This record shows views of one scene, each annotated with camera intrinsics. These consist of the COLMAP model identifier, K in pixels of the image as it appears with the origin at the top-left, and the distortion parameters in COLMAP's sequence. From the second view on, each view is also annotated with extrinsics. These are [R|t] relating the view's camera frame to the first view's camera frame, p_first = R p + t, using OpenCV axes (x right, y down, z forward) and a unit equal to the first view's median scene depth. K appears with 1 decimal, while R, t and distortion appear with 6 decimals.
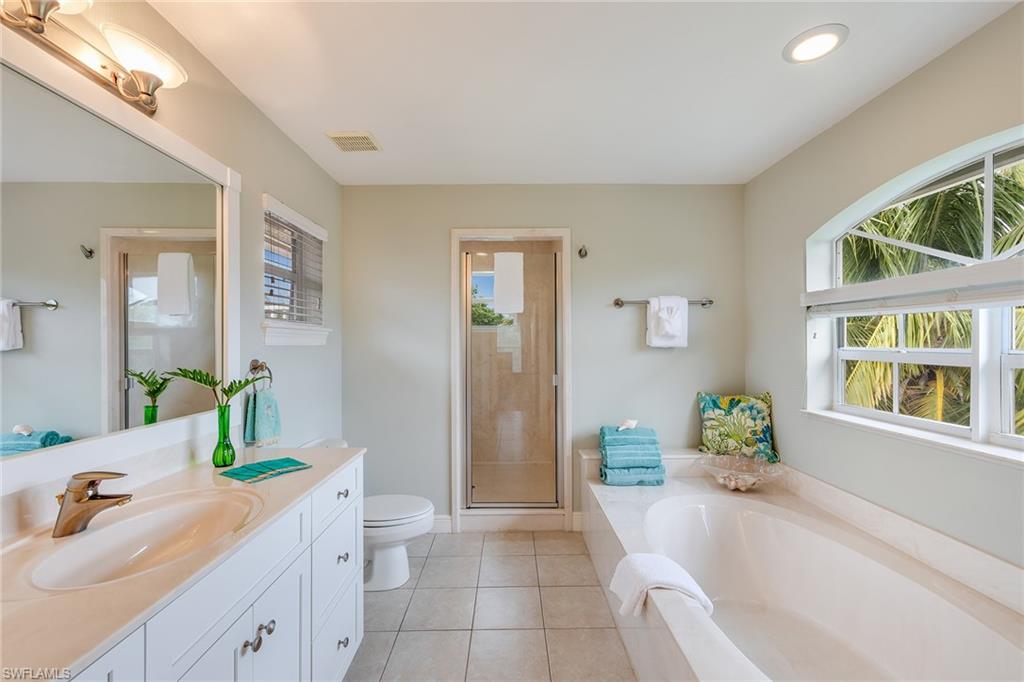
lens RADIAL K [[443.9, 0, 510.0], [0, 443.9, 338.7], [0, 0, 1]] dist [0.001496, 0.000397]
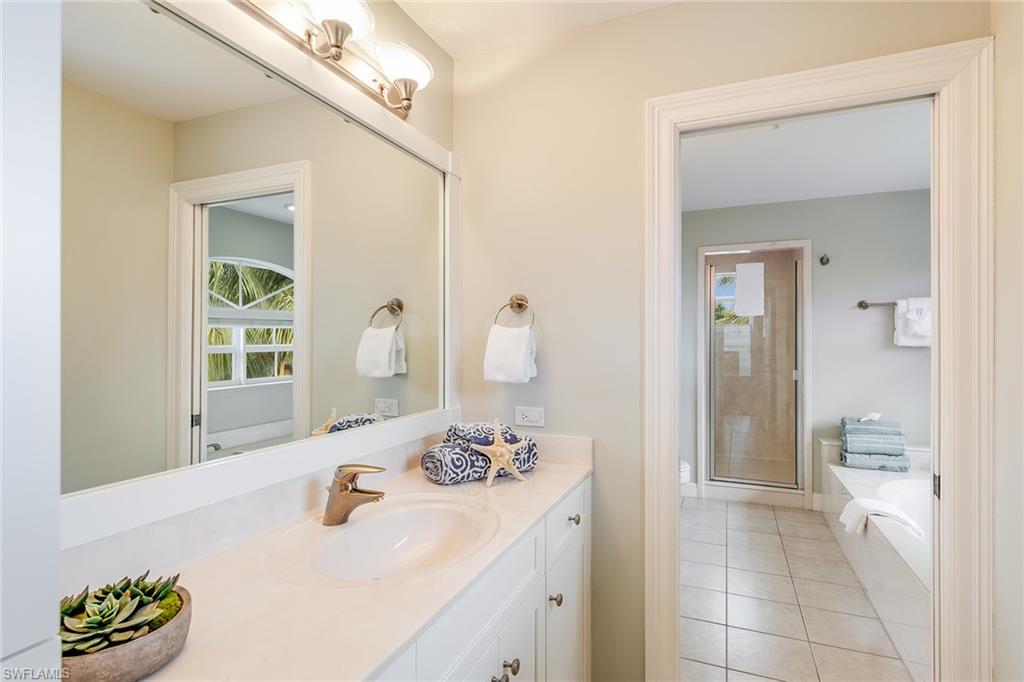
lens RADIAL K [[498.2, 0, 517.1], [0, 498.2, 338.9], [0, 0, 1]] dist [0.001975, 0.000267]
pose [[0.917152, 0.003222, -0.398525, -0.043330], [-0.000501, 0.999976, 0.006933, -0.006519], [0.398538, -0.006159, 0.917131, -0.455043]]
